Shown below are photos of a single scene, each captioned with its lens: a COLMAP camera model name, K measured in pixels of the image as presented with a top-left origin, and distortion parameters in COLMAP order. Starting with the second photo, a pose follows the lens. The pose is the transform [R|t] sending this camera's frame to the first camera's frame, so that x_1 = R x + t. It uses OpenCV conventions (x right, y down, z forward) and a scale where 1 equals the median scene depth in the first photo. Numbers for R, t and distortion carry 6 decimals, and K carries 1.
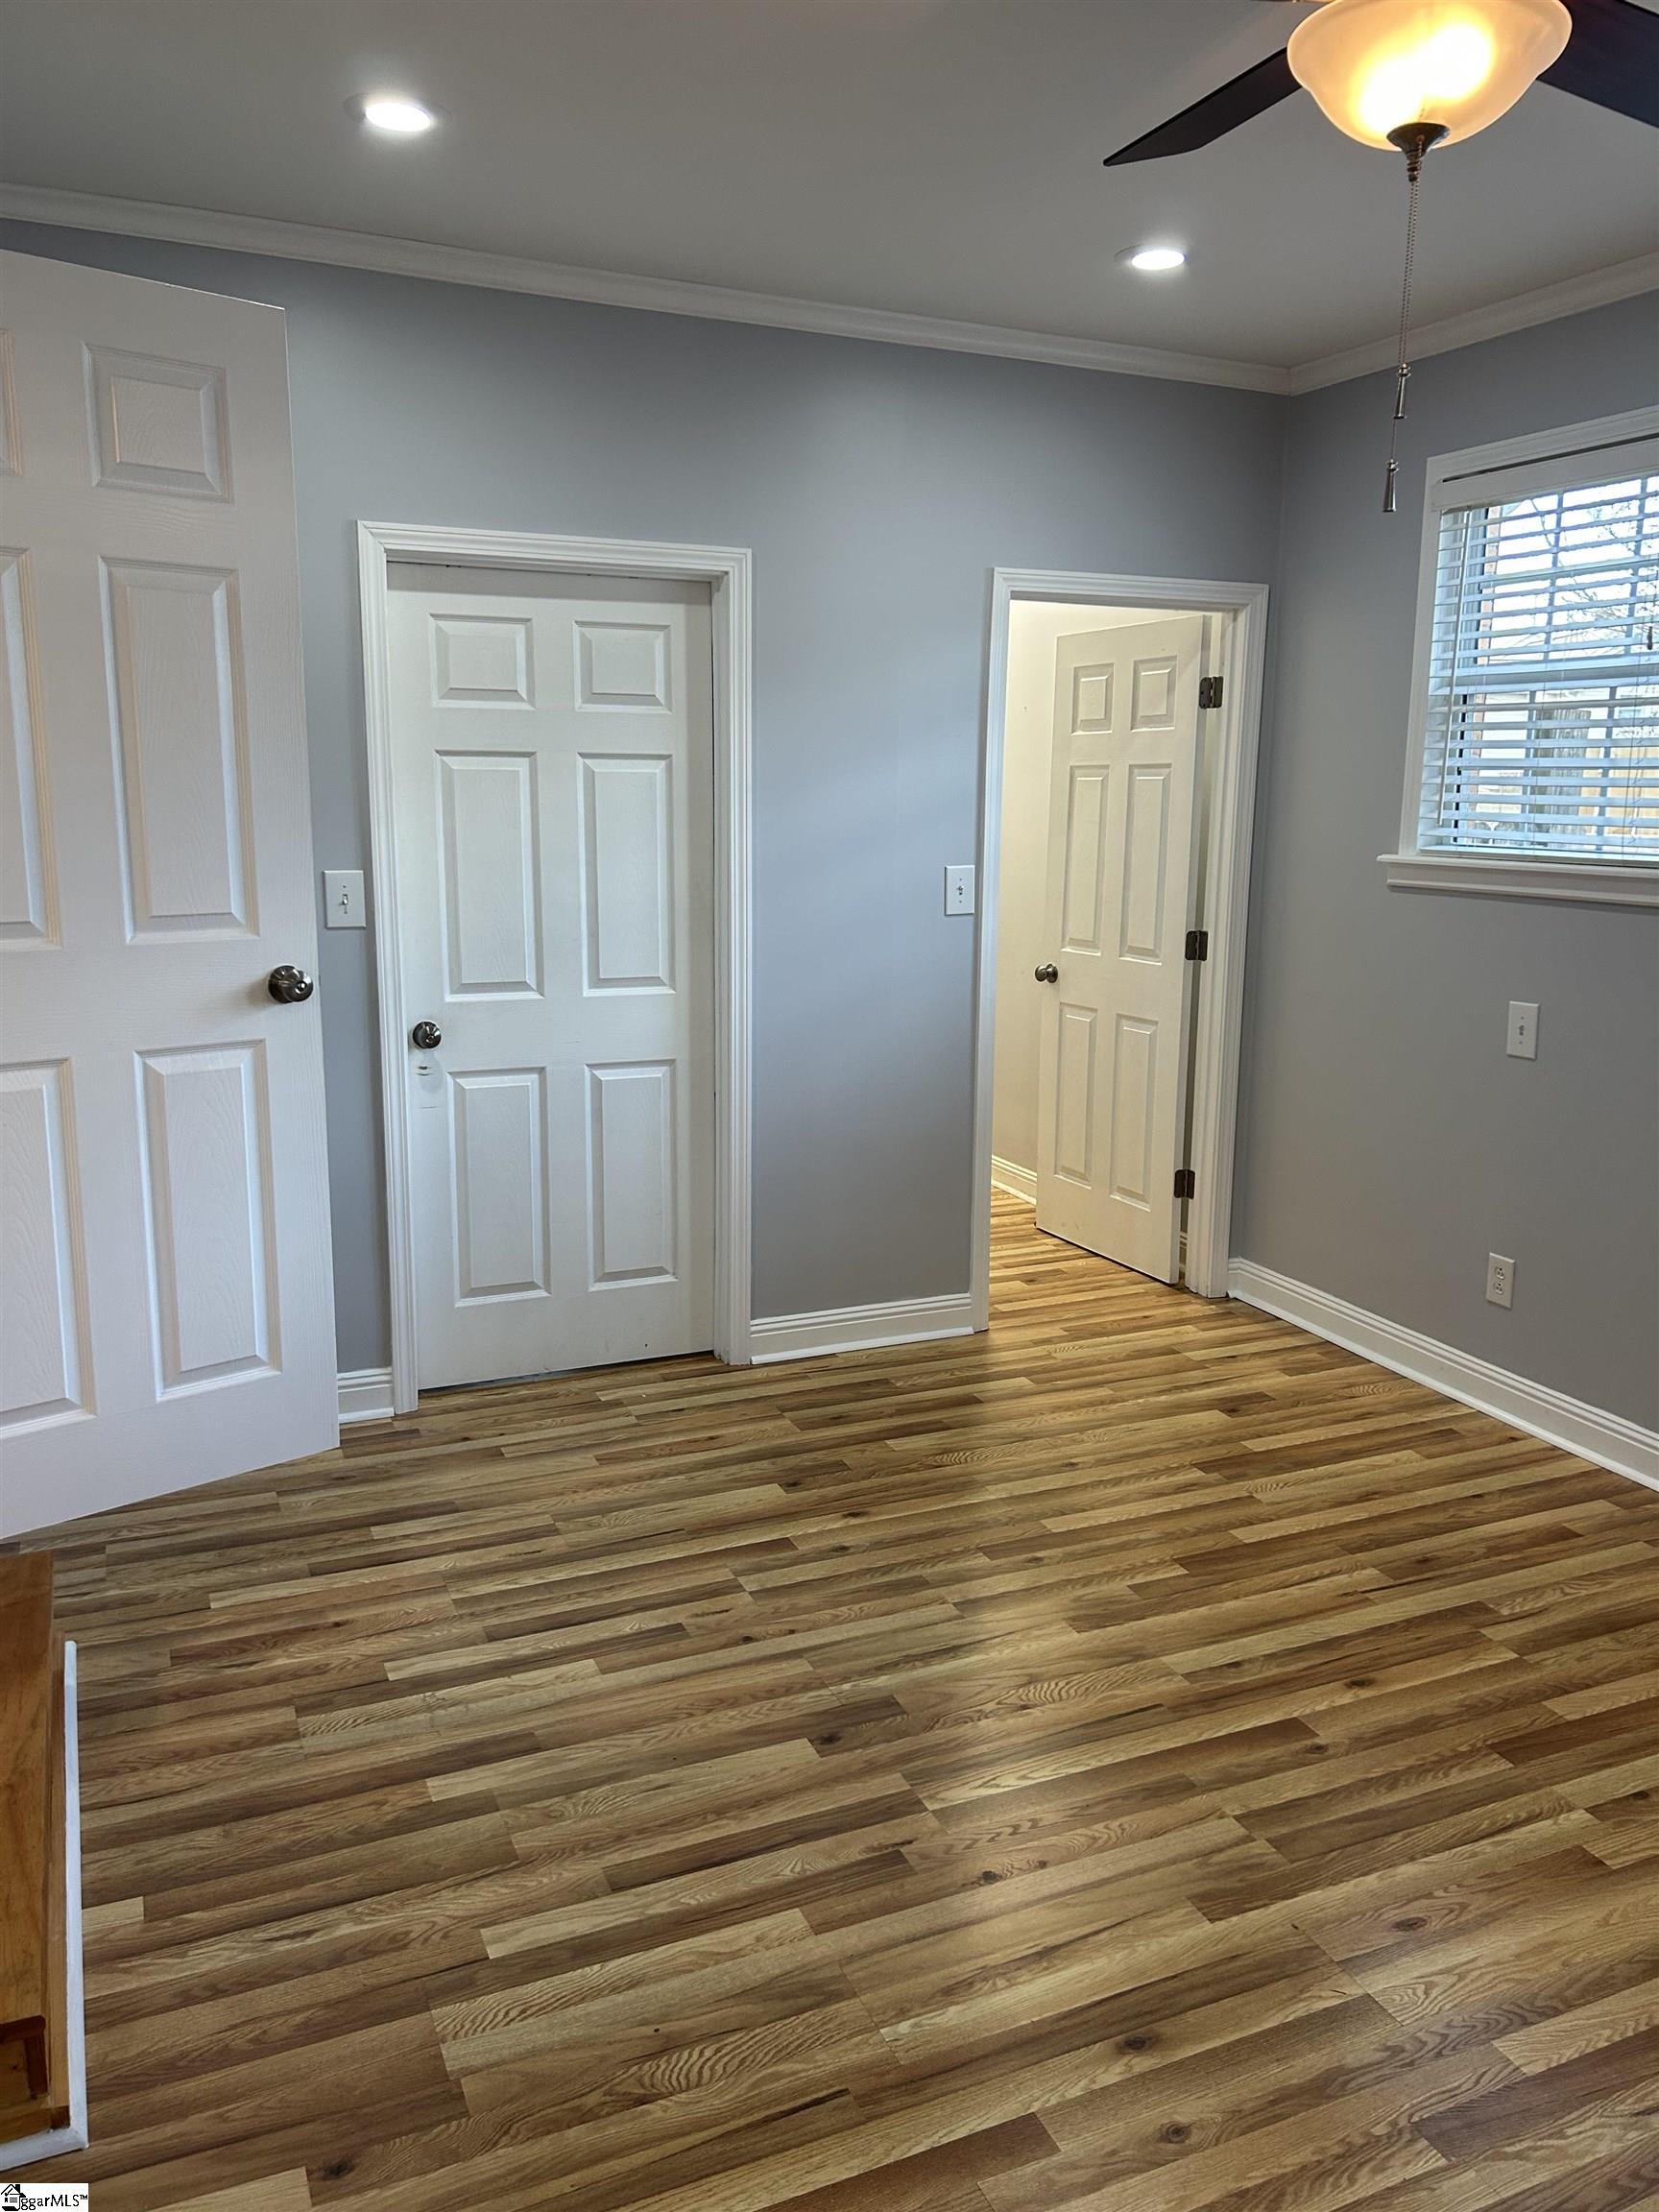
lens RADIAL K [[1641.9, 0, 818.7], [0, 1641.9, 1091.6], [0, 0, 1]] dist [0.059065, -0.068788]
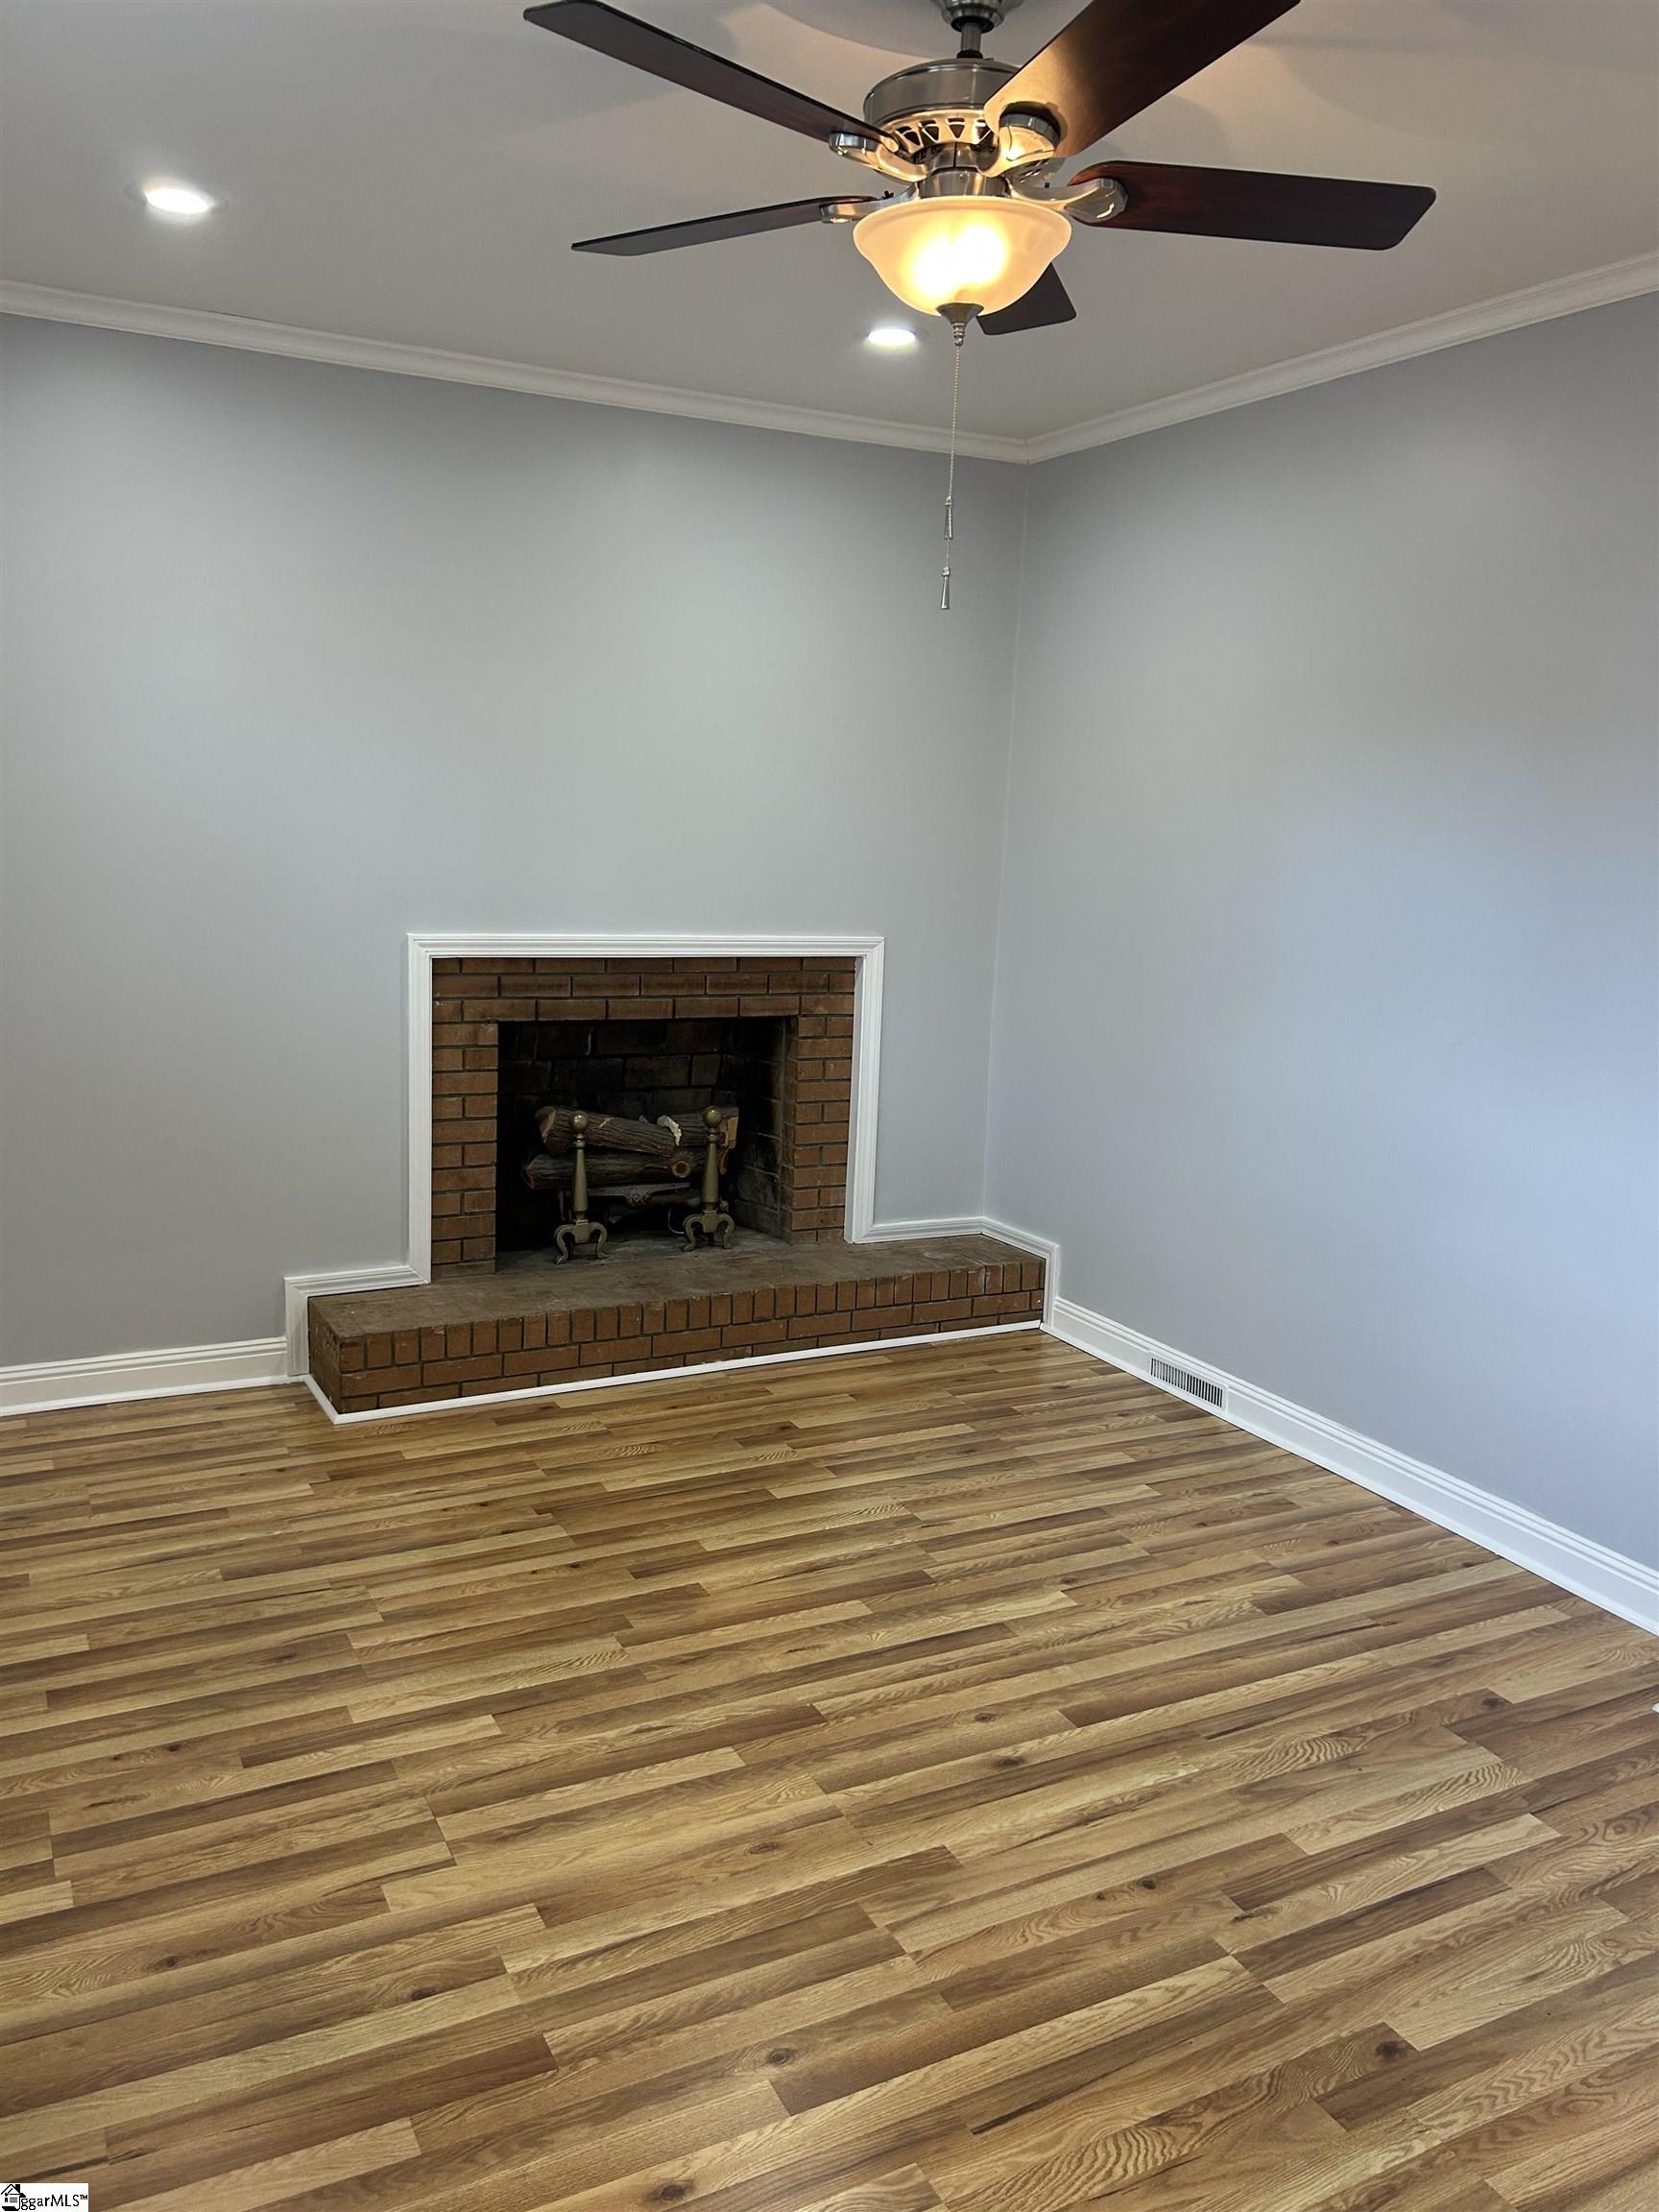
lens RADIAL K [[1641.9, 0, 818.7], [0, 1641.9, 1091.6], [0, 0, 1]] dist [0.059065, -0.068788]
pose [[-0.996062, -0.041292, -0.078458, 0.406735], [-0.065722, 0.937836, 0.340799, -0.332863], [0.059508, 0.344613, -0.936857, 1.770437]]
